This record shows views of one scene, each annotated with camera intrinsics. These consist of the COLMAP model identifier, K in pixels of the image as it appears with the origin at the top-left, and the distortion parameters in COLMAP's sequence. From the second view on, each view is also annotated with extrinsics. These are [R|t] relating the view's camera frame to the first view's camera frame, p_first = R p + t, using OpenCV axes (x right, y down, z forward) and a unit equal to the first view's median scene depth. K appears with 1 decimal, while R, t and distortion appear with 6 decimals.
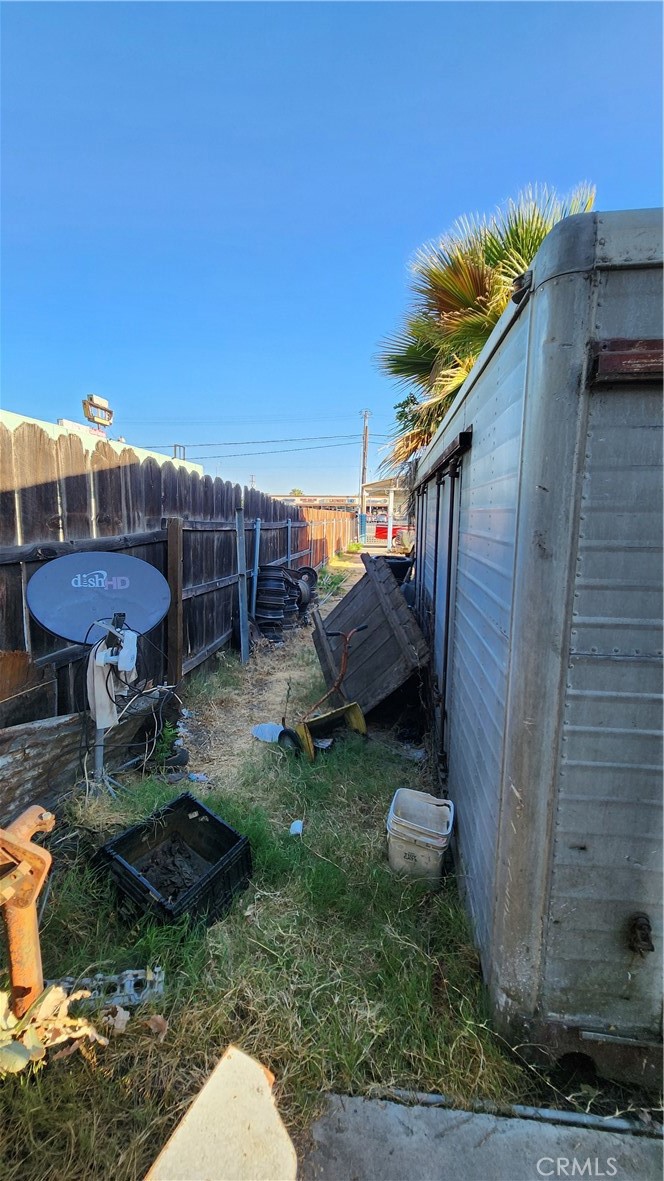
lens RADIAL K [[490.3, 0, 329.8], [0, 490.3, 586.0], [0, 0, 1]] dist [0.001975, -0.000631]
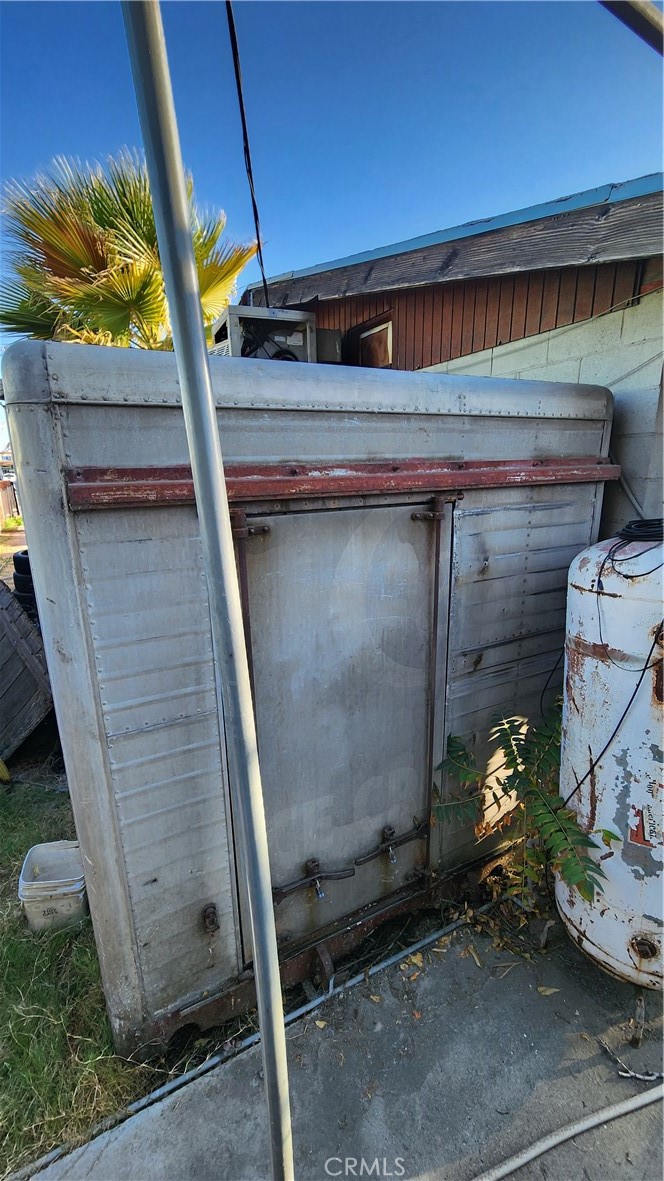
lens RADIAL K [[490.3, 0, 330.4], [0, 490.3, 589.8], [0, 0, 1]] dist [0.001975, -0.000631]
pose [[0.819025, -0.161939, 0.550431, 0.342139], [0.110686, 0.985917, 0.125365, -0.280226], [-0.562980, -0.041752, 0.825415, -0.208417]]
